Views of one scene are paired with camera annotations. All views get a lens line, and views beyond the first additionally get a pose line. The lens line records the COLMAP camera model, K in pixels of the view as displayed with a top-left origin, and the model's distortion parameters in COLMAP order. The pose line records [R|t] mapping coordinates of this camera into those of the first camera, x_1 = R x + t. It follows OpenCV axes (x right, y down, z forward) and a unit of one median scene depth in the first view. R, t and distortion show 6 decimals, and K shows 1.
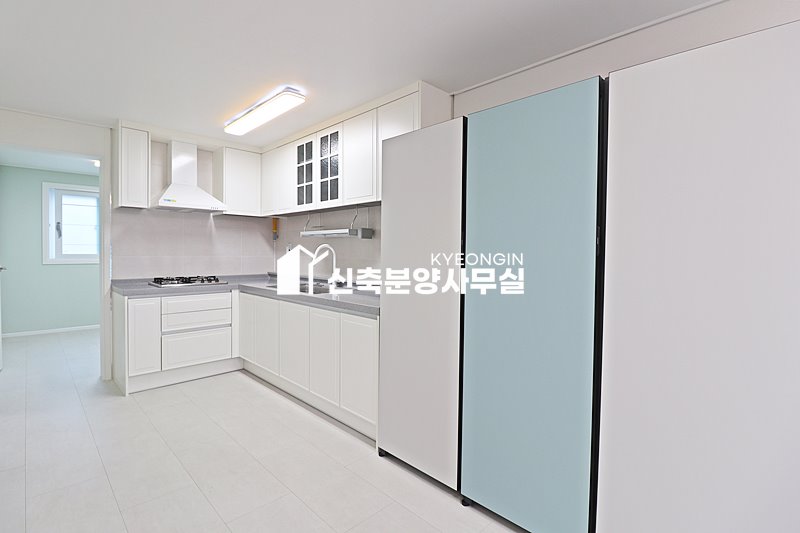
lens RADIAL K [[384.1, 0, 400.7], [0, 384.1, 255.8], [0, 0, 1]] dist [0.000417, -0.018337]
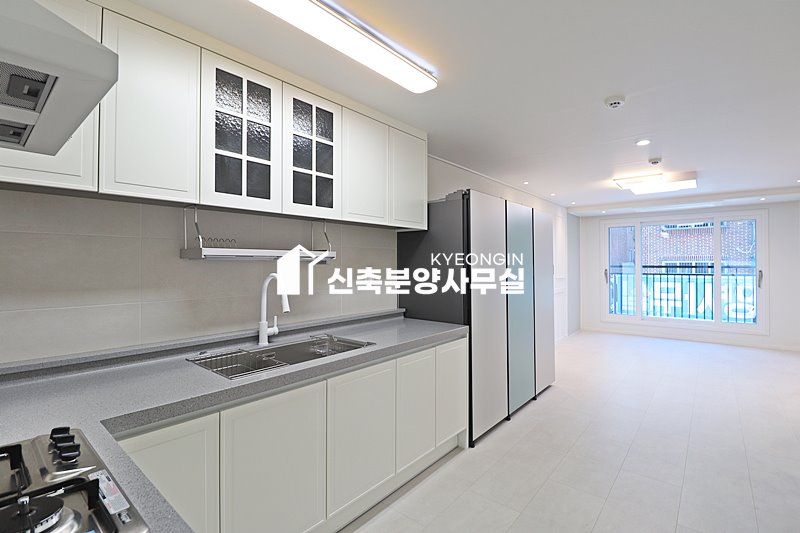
lens RADIAL K [[366.2, 0, 399.8], [0, 366.2, 259.6], [0, 0, 1]] dist [0.000627, -0.015020]
pose [[-0.086815, 0.004273, 0.996215, -0.738911], [0.015195, 0.999880, -0.002965, -0.044981], [-0.996109, 0.014880, -0.086869, 0.824055]]
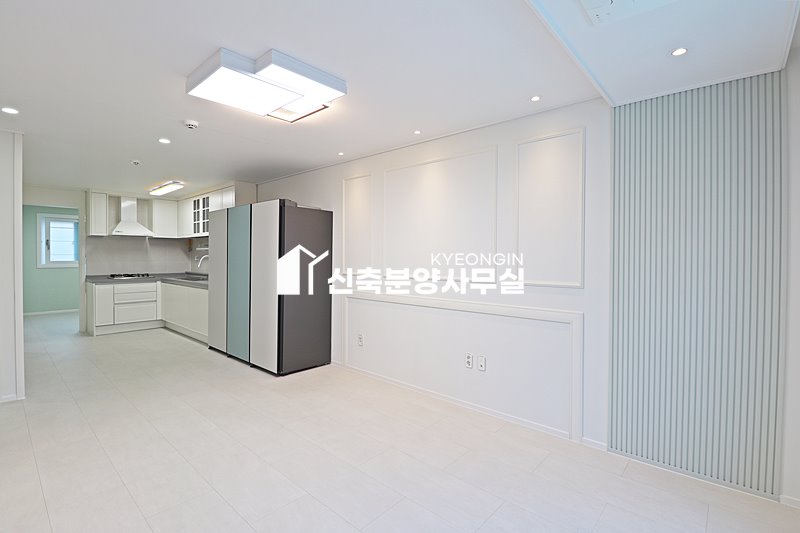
lens RADIAL K [[371.7, 0, 401.2], [0, 371.7, 260.5], [0, 0, 1]] dist [0.000397, -0.015434]
pose [[0.997927, -0.004120, 0.064223, 0.590612], [0.004144, 0.999991, -0.000241, -0.000768], [-0.064222, 0.000507, 0.997936, -0.797236]]
